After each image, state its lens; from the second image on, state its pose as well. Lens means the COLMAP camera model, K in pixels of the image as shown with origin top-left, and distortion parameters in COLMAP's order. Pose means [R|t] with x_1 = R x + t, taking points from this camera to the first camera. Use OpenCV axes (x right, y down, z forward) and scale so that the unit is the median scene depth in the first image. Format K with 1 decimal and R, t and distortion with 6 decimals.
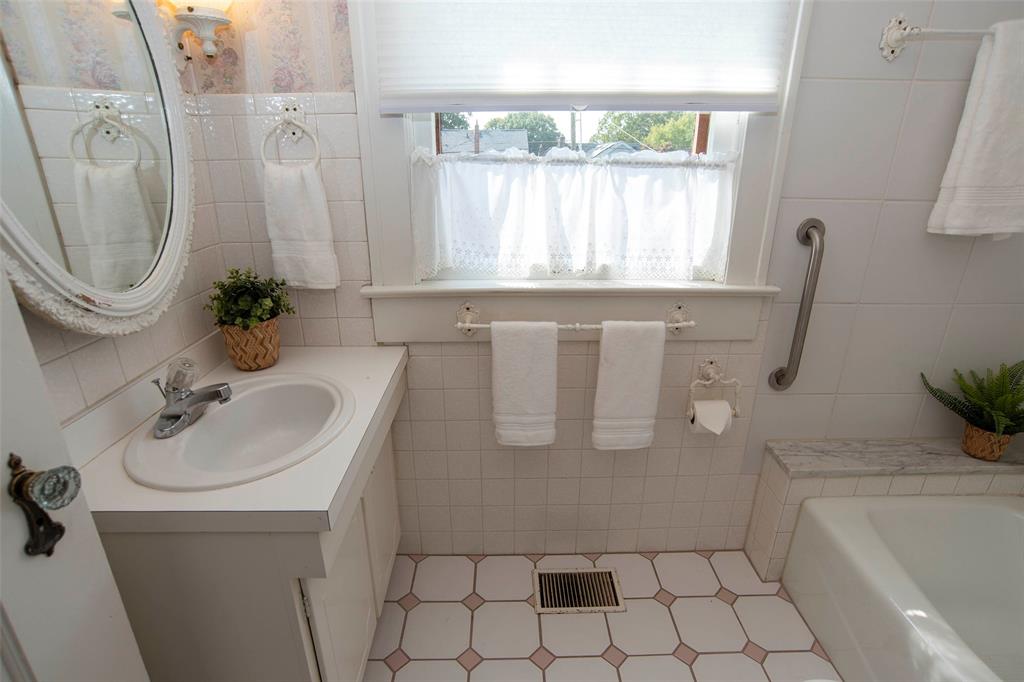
lens RADIAL K [[515.7, 0, 515.0], [0, 515.7, 351.2], [0, 0, 1]] dist [-0.084409, 0.043850]
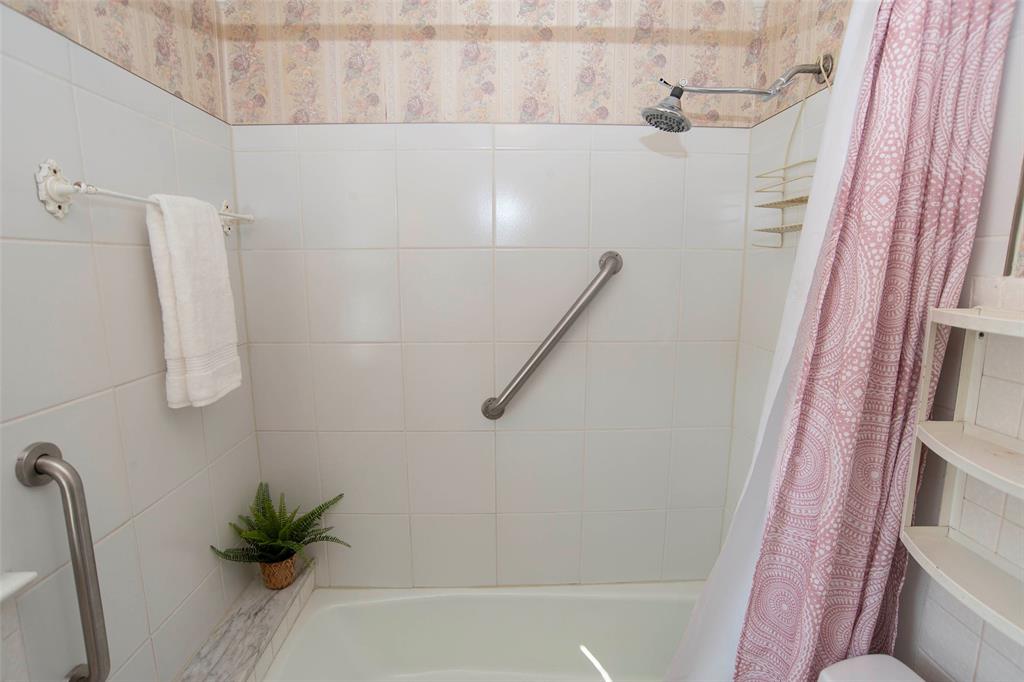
lens RADIAL K [[515.7, 0, 515.0], [0, 515.7, 351.2], [0, 0, 1]] dist [-0.084409, 0.043850]
pose [[0.002330, -0.174927, 0.984579, 0.006710], [0.364024, 0.917177, 0.162091, -0.263467], [-0.931387, 0.358032, 0.065815, 0.372760]]
